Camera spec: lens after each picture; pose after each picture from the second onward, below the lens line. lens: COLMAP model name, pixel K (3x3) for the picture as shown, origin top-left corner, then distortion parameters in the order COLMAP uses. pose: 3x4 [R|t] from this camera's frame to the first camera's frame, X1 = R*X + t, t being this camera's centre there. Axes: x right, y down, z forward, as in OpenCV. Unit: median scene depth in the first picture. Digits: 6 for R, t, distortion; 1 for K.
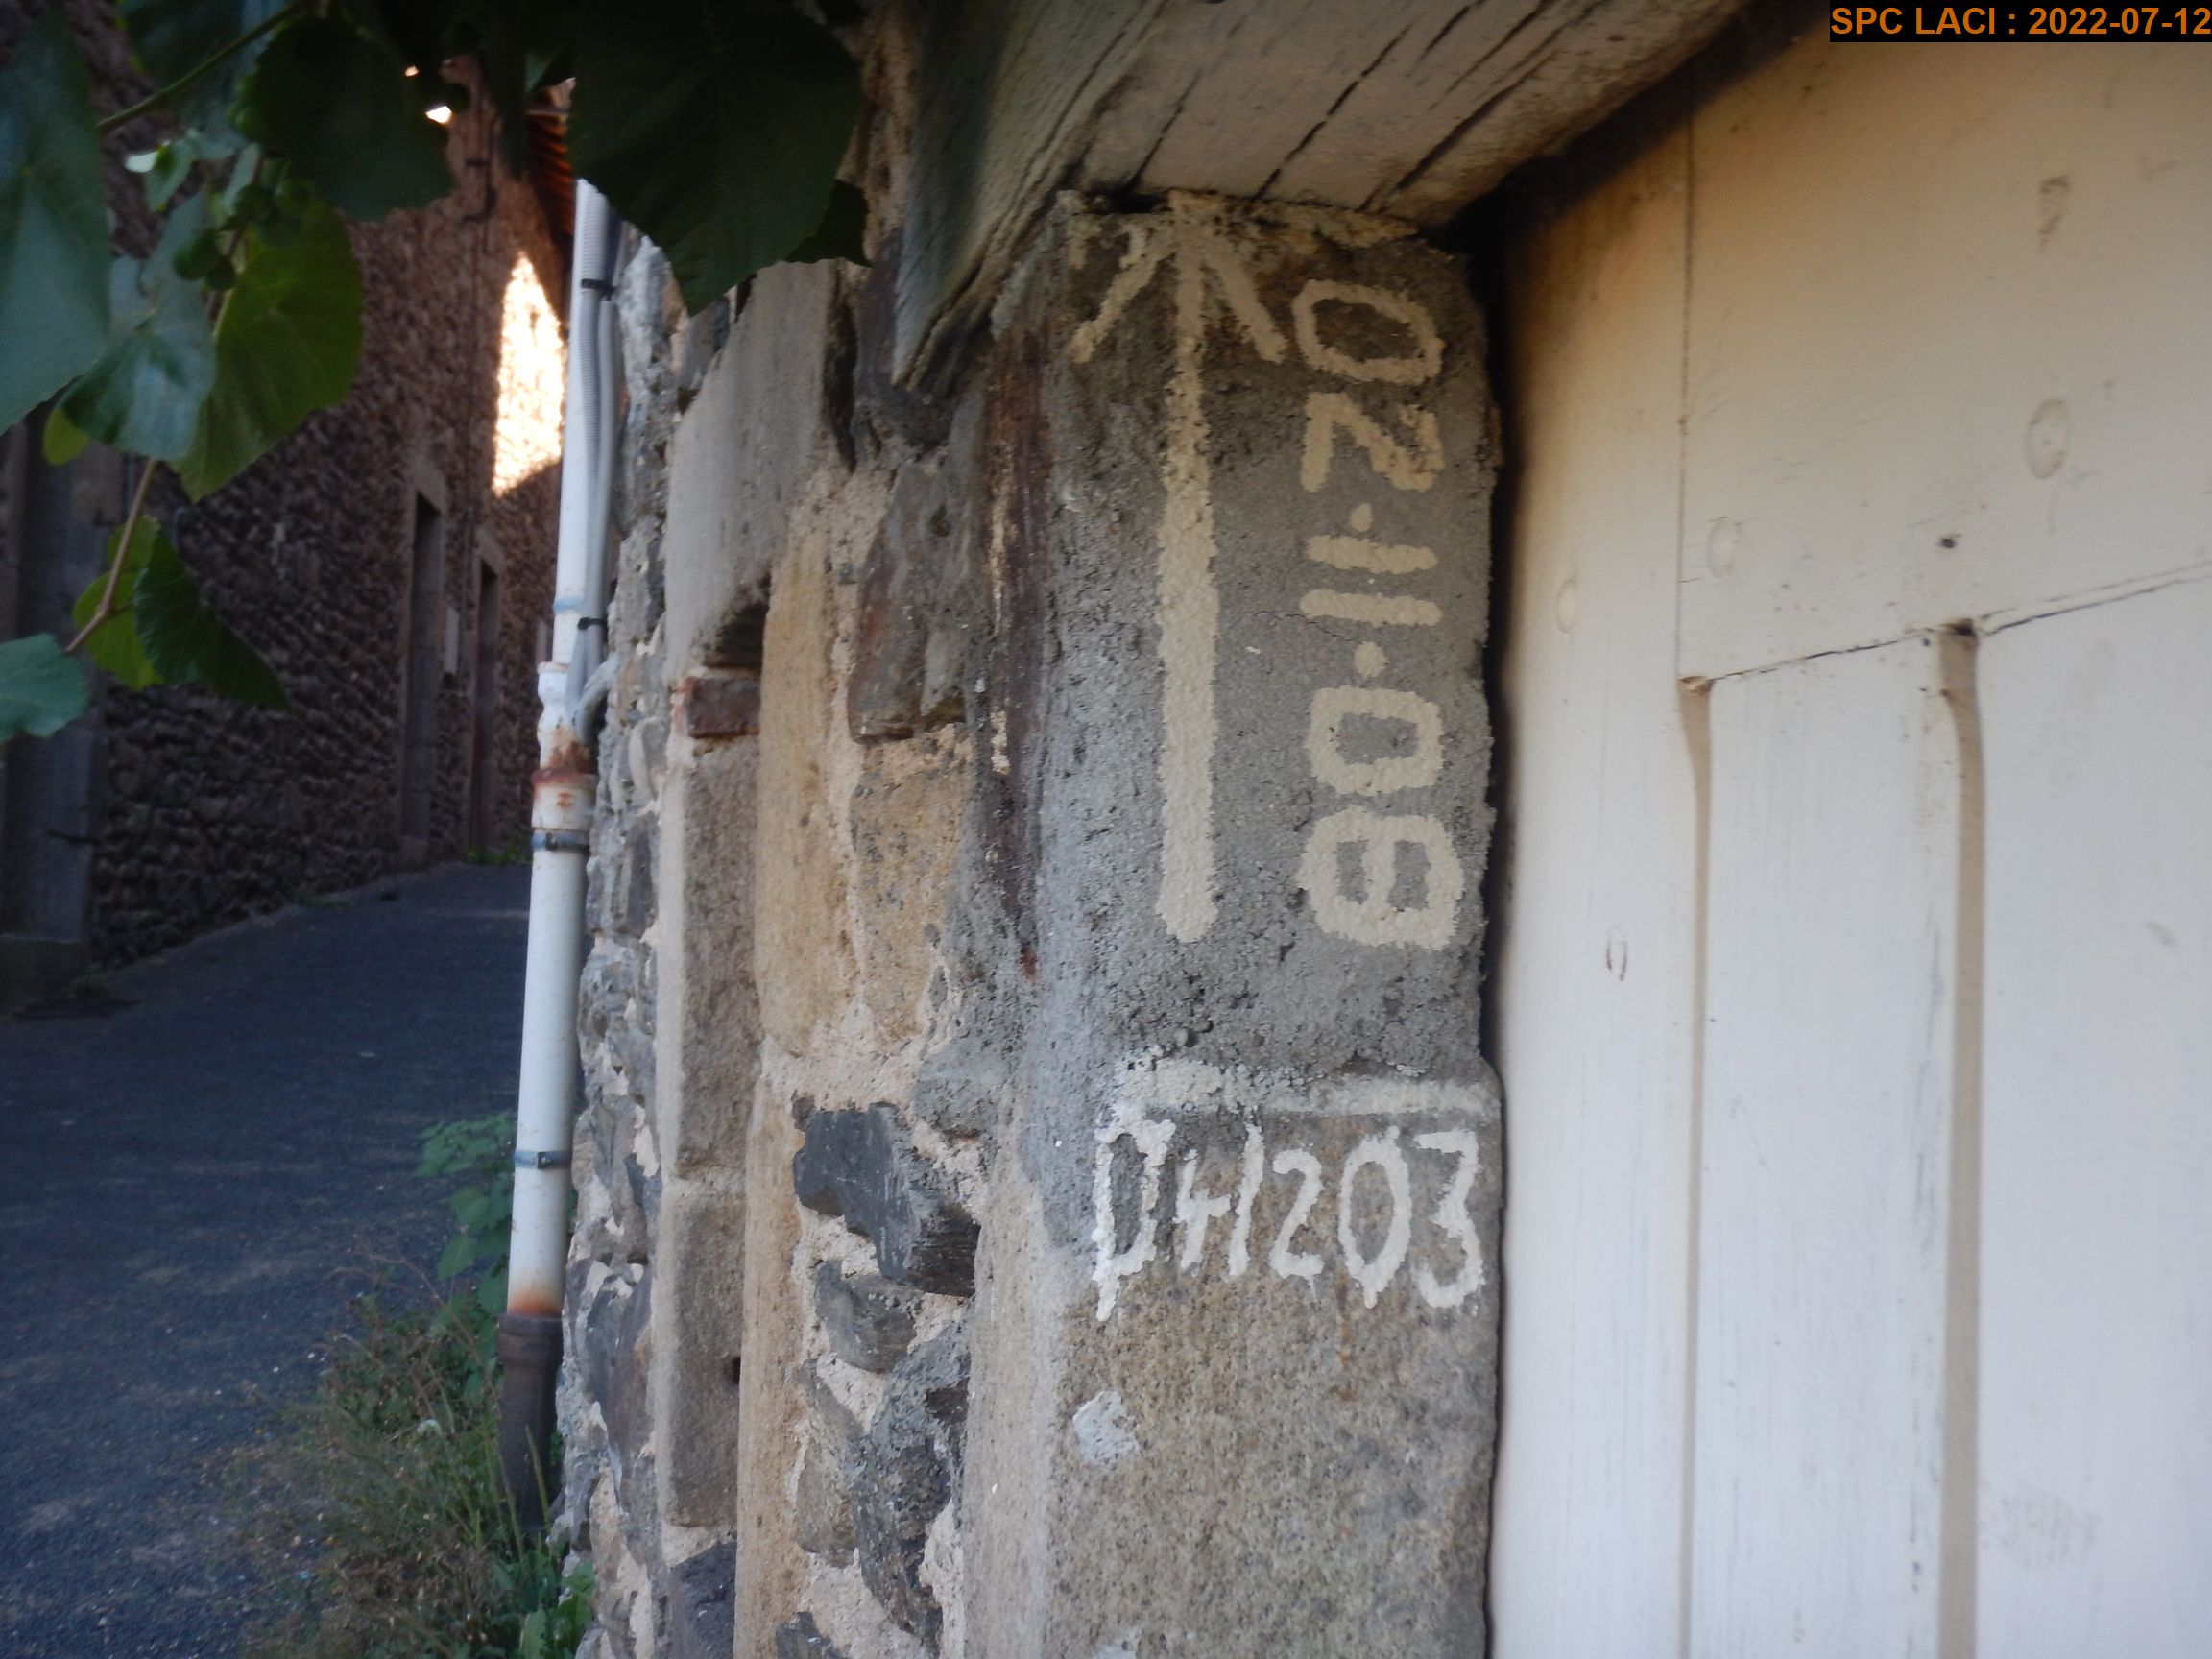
lens RADIAL K [[2841.1, 0, 1055.3], [0, 2841.1, 828.0], [0, 0, 1]] dist [0.181740, 0.015109]
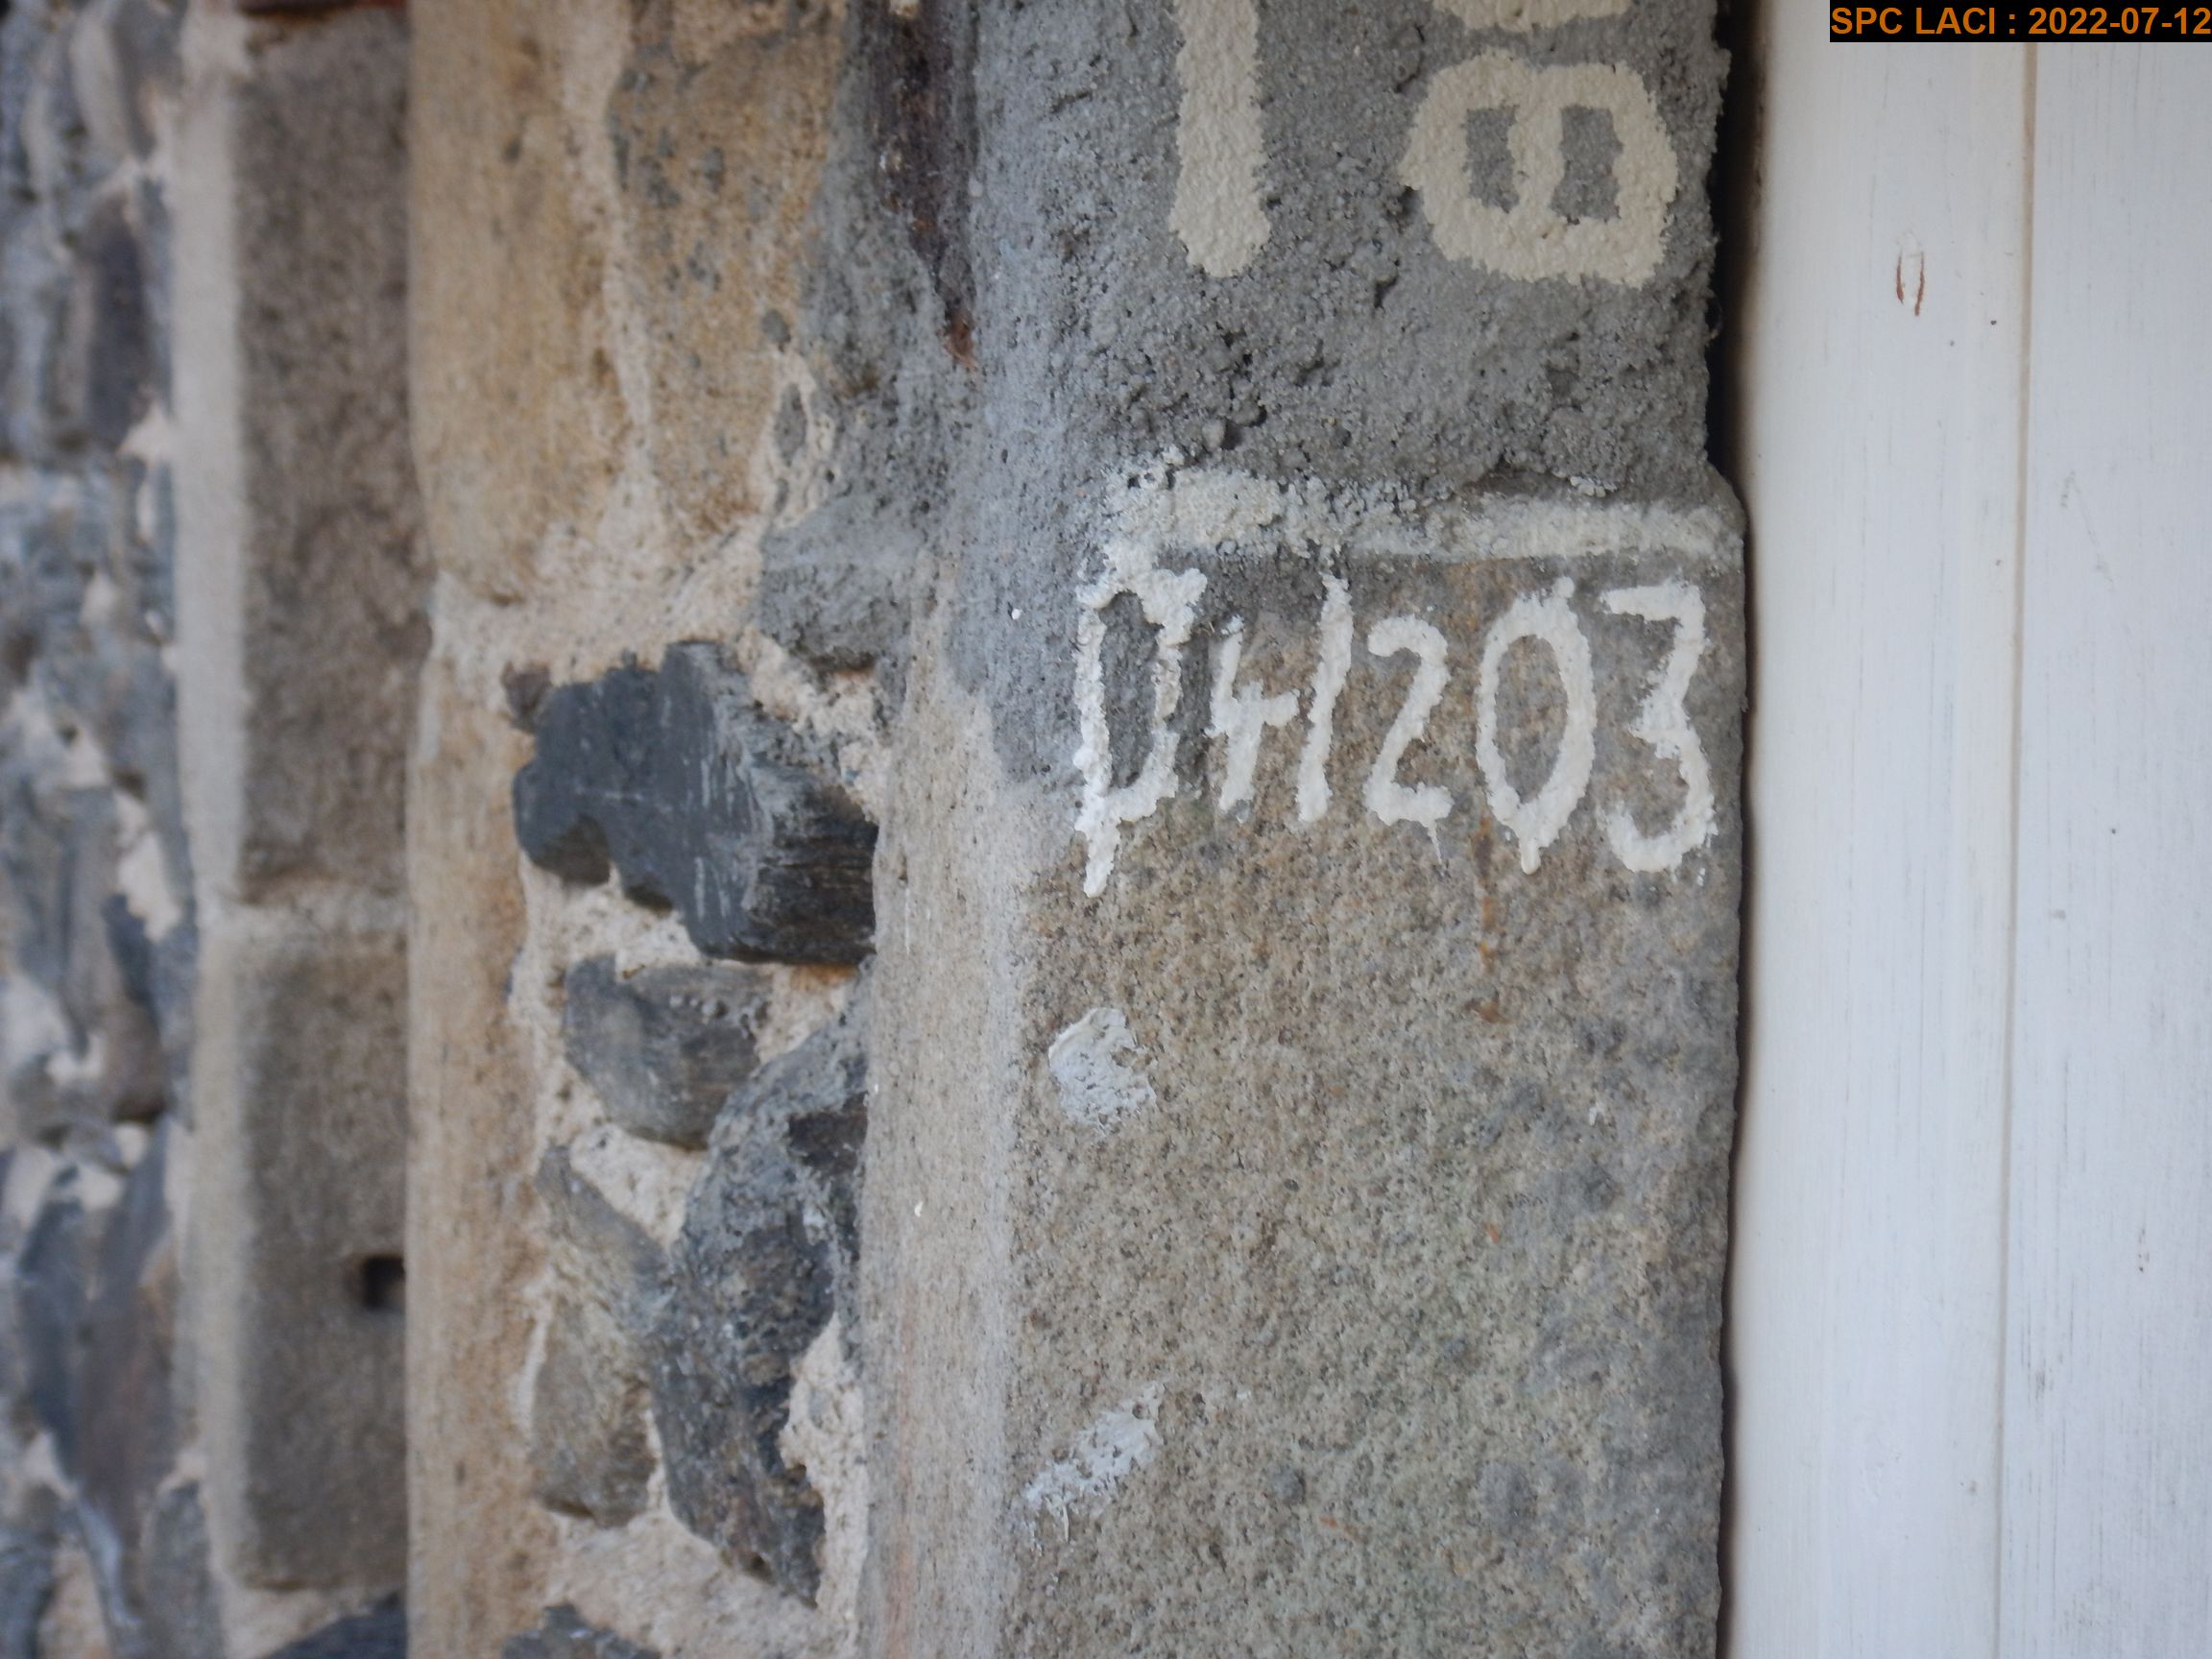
lens RADIAL K [[7420.6, 0, 1106.0], [0, 7420.6, 829.5], [0, 0, 1]] dist [0.128404, 1.458920]
pose [[0.999647, -0.019142, 0.018427, -0.009690], [0.017878, 0.997628, 0.066471, 0.050646], [-0.019655, -0.066118, 0.997618, -0.579384]]
